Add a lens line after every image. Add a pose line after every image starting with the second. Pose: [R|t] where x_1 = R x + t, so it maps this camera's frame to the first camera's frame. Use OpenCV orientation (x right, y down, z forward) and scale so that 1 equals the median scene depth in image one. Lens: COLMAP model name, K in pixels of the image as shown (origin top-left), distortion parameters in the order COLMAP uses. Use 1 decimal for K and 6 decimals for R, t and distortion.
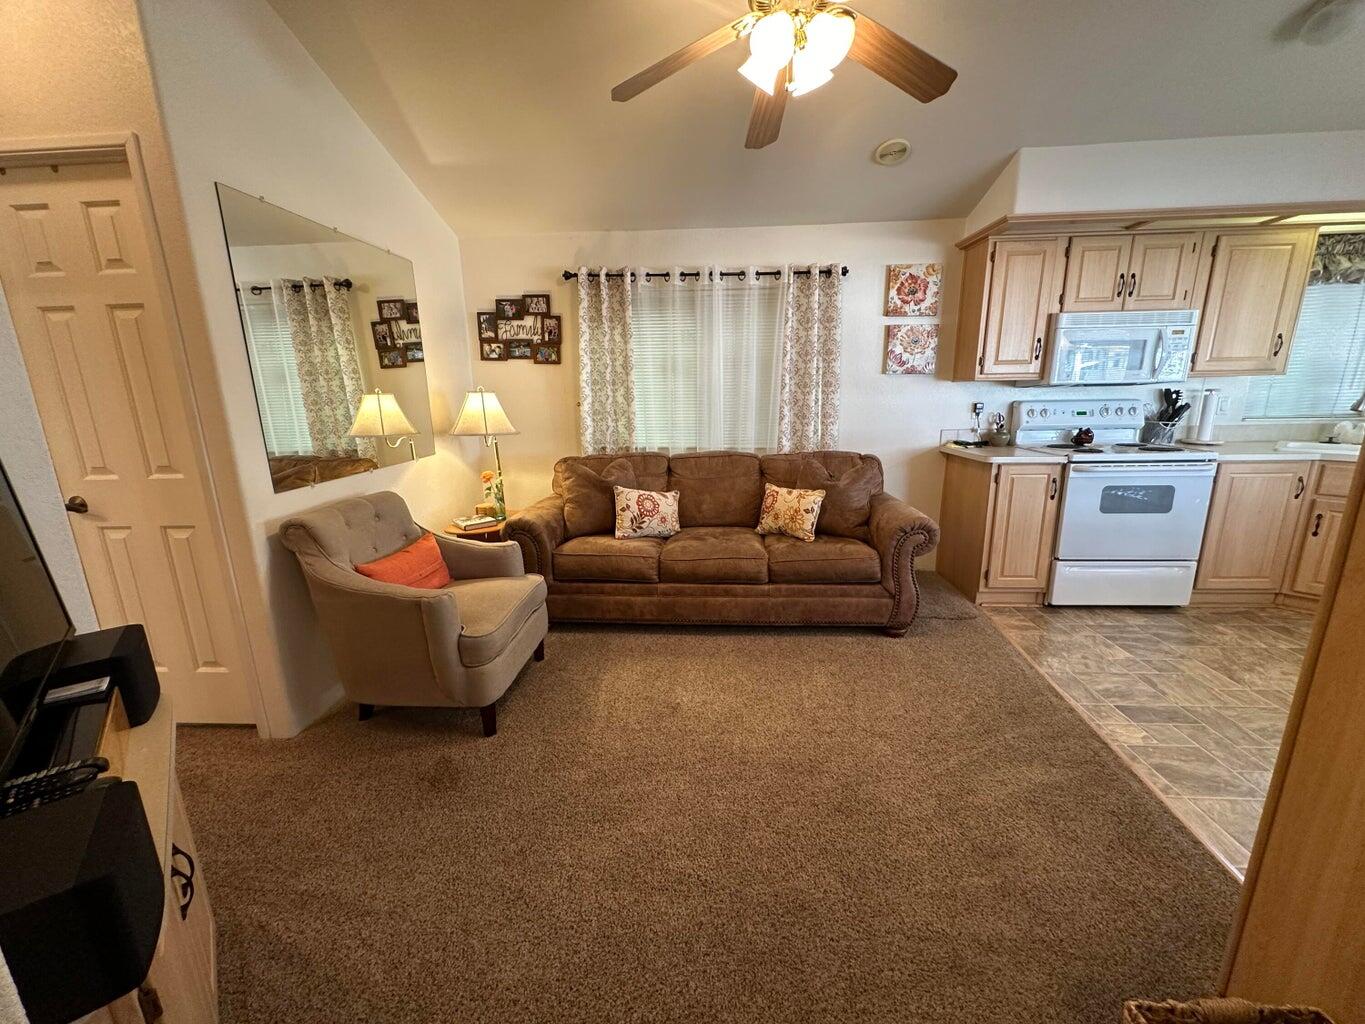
lens RADIAL K [[545.3, 0, 682.4], [0, 545.3, 511.1], [0, 0, 1]] dist [-0.001788, -0.000105]
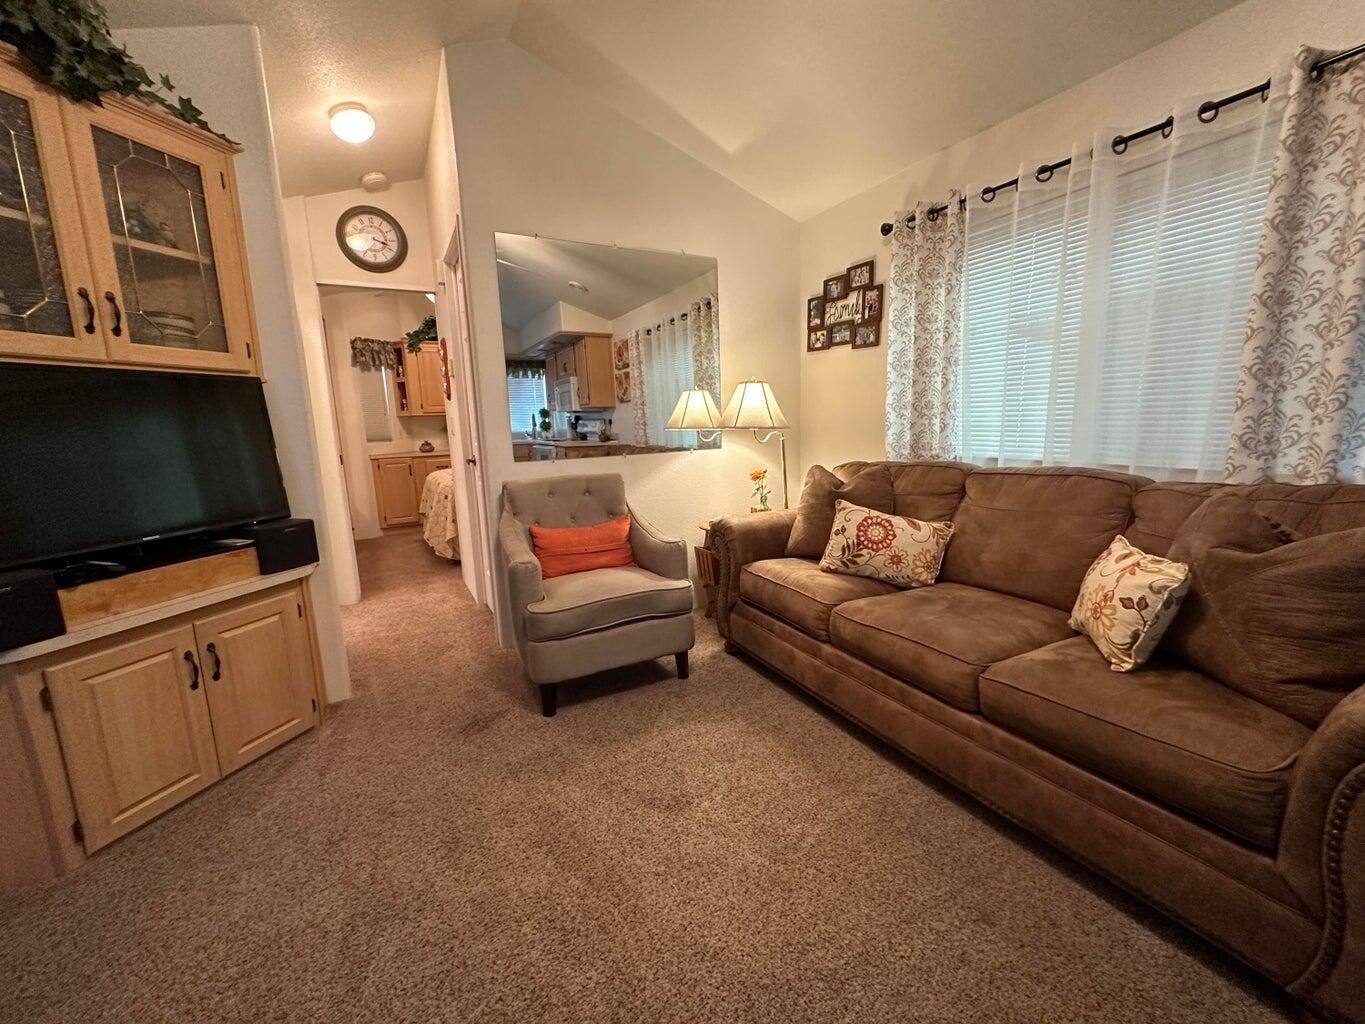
lens RADIAL K [[545.3, 0, 680.1], [0, 545.3, 512.3], [0, 0, 1]] dist [-0.001788, -0.000105]
pose [[0.525457, 0.139844, -0.839249, 0.344895], [-0.165034, 0.984418, 0.060705, -0.034388], [0.834661, 0.106607, 0.540348, 0.382349]]
